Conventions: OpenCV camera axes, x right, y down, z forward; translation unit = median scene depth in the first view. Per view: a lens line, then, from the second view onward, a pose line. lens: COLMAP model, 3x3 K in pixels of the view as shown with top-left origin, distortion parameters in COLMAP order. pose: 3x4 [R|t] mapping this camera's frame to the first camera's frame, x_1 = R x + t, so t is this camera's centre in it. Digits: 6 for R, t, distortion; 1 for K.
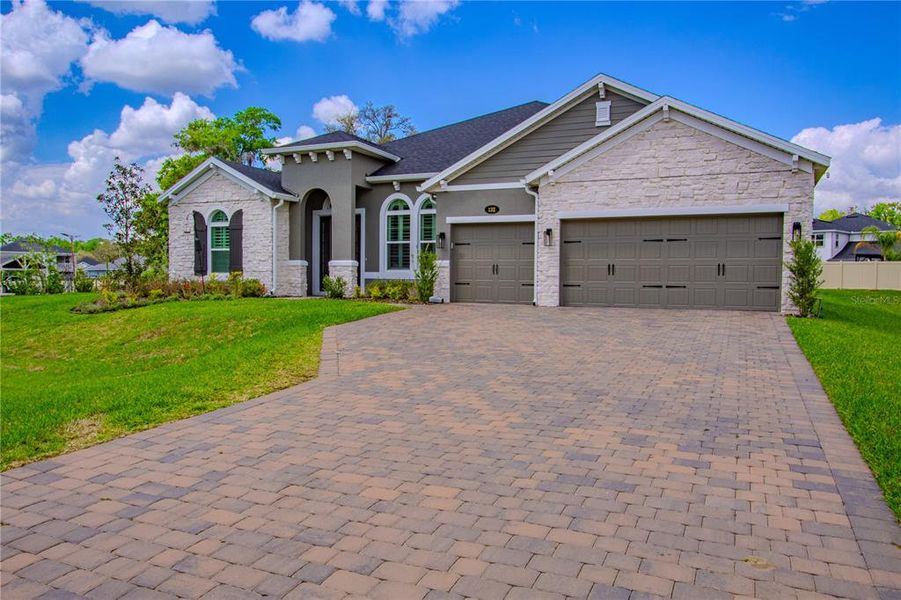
lens RADIAL K [[586.8, 0, 451.2], [0, 586.8, 289.0], [0, 0, 1]] dist [-0.009364, -0.000607]
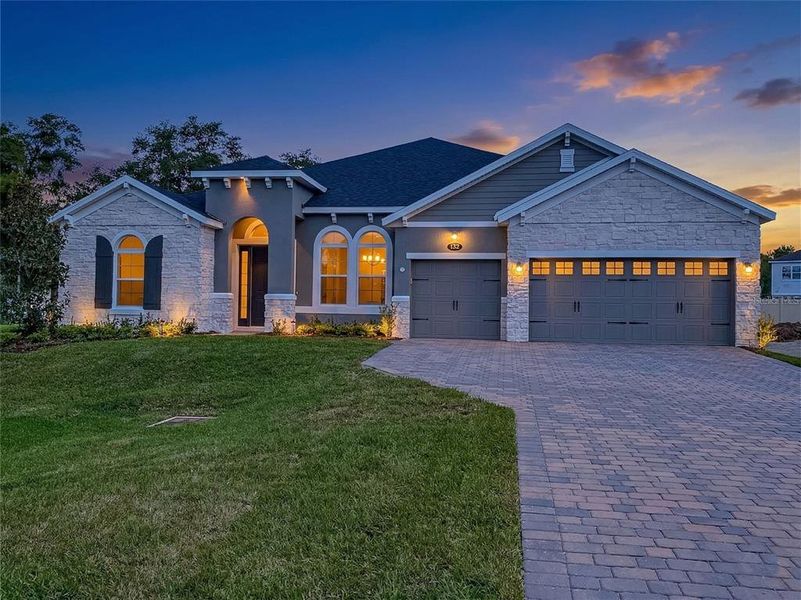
lens RADIAL K [[612.8, 0, 400.5], [0, 612.8, 300.0], [0, 0, 1]] dist [0.013644, -0.005419]
pose [[0.972677, 0.009690, 0.231962, -0.222013], [-0.001604, 0.999385, -0.035019, -0.004342], [-0.232158, 0.033690, 0.972094, -0.006216]]
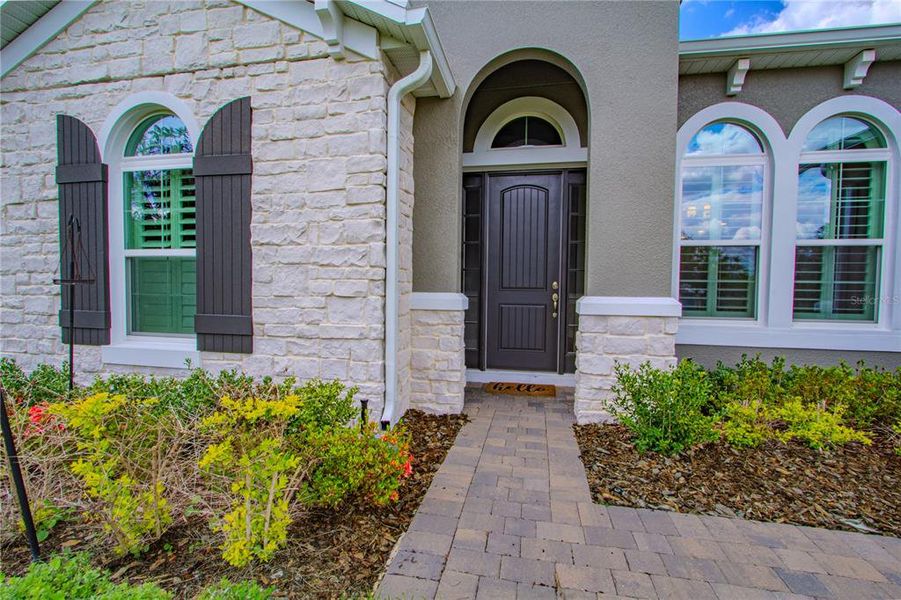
lens RADIAL K [[429.6, 0, 448.7], [0, 429.6, 301.8], [0, 0, 1]] dist [-0.000831, -0.000498]
pose [[0.981352, -0.001576, 0.192213, -0.313571], [-0.000596, 0.999937, 0.011239, -0.048679], [-0.192219, -0.011144, 0.981289, 0.812089]]
